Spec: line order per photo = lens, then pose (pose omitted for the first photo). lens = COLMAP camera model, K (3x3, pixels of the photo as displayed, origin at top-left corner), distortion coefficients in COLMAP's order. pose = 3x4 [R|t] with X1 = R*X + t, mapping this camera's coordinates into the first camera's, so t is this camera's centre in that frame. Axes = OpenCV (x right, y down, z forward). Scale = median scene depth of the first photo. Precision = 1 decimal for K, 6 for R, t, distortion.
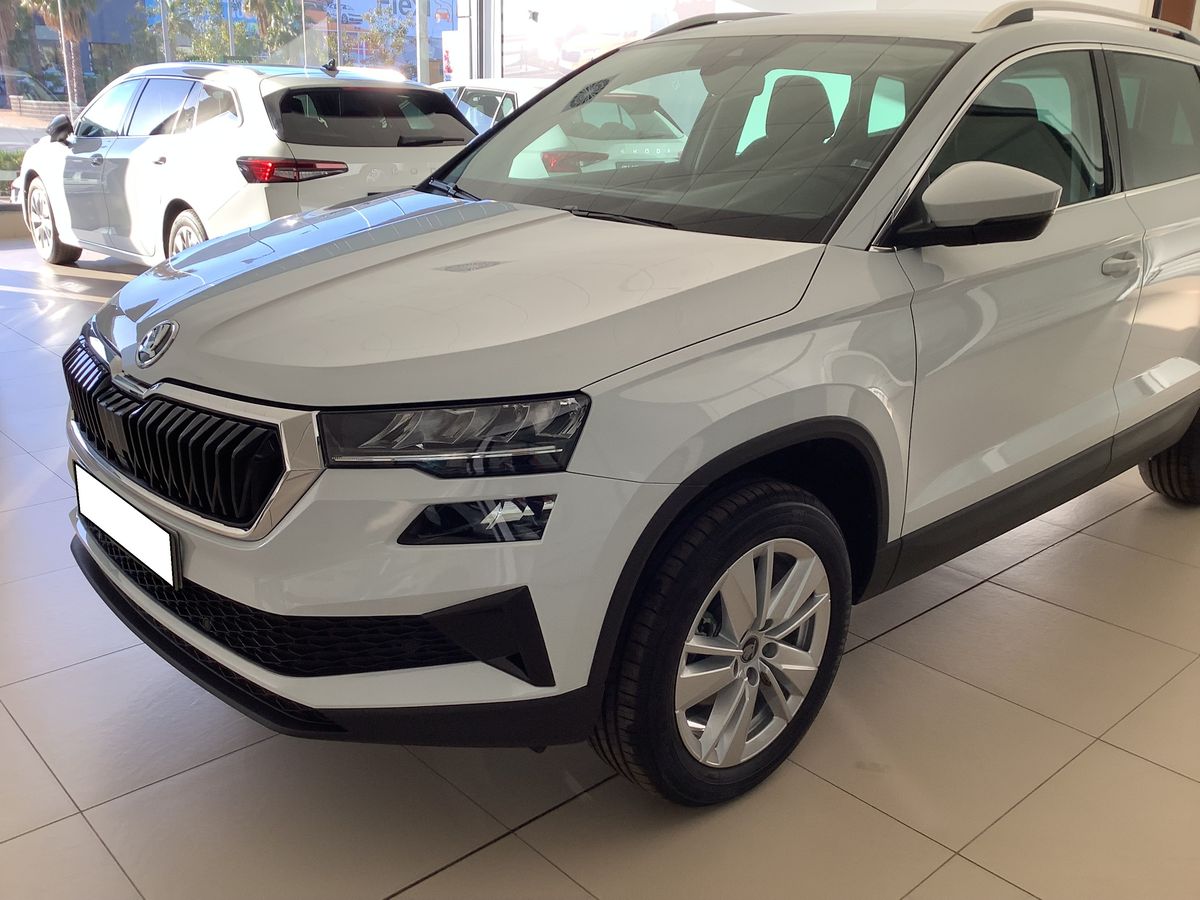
lens RADIAL K [[1098.1, 0, 600.0], [0, 1098.1, 450.0], [0, 0, 1]] dist [0.100049, -0.211178]
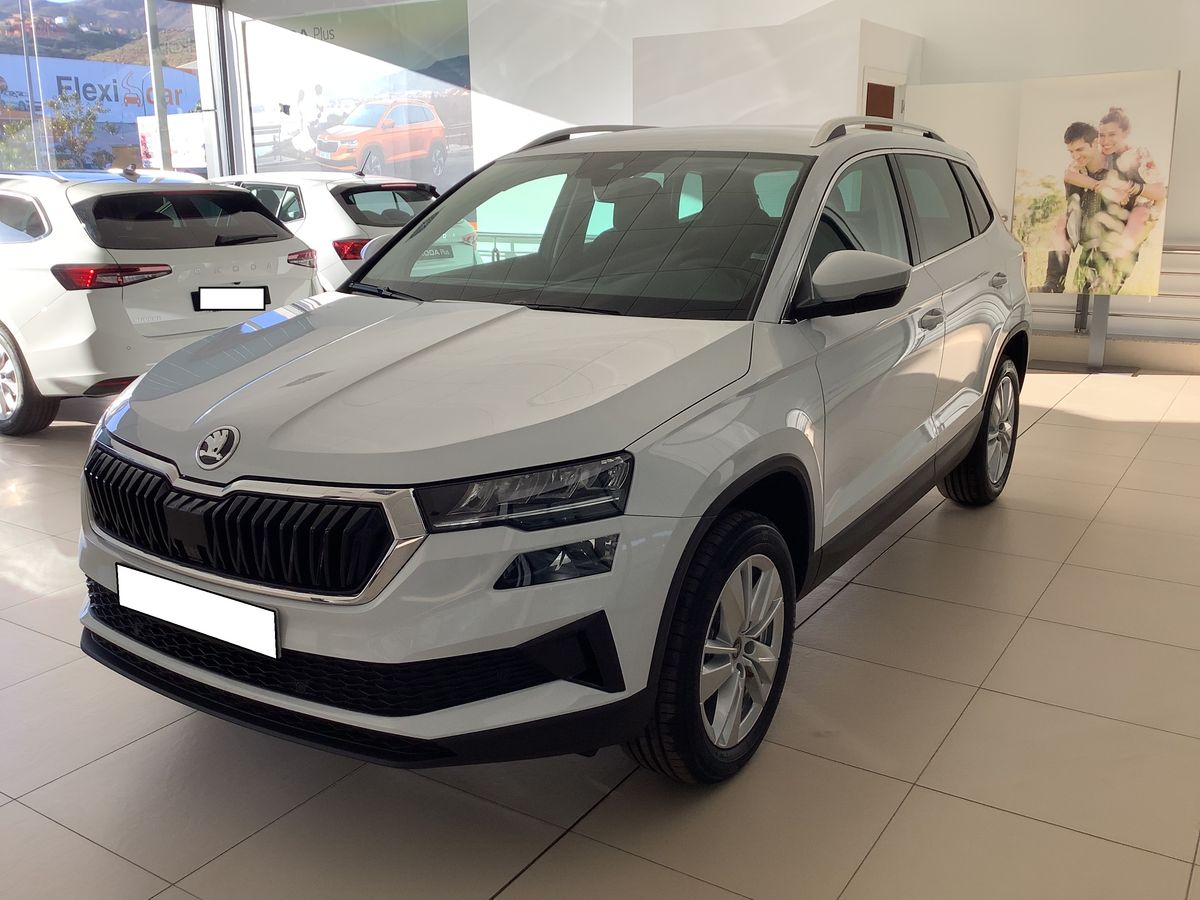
lens RADIAL K [[1098.1, 0, 600.0], [0, 1098.1, 450.0], [0, 0, 1]] dist [0.100049, -0.211178]
pose [[0.965856, -0.094002, 0.241425, -0.291998], [0.108629, 0.992924, -0.047979, 0.002735], [-0.235206, 0.072567, 0.969233, -0.178961]]
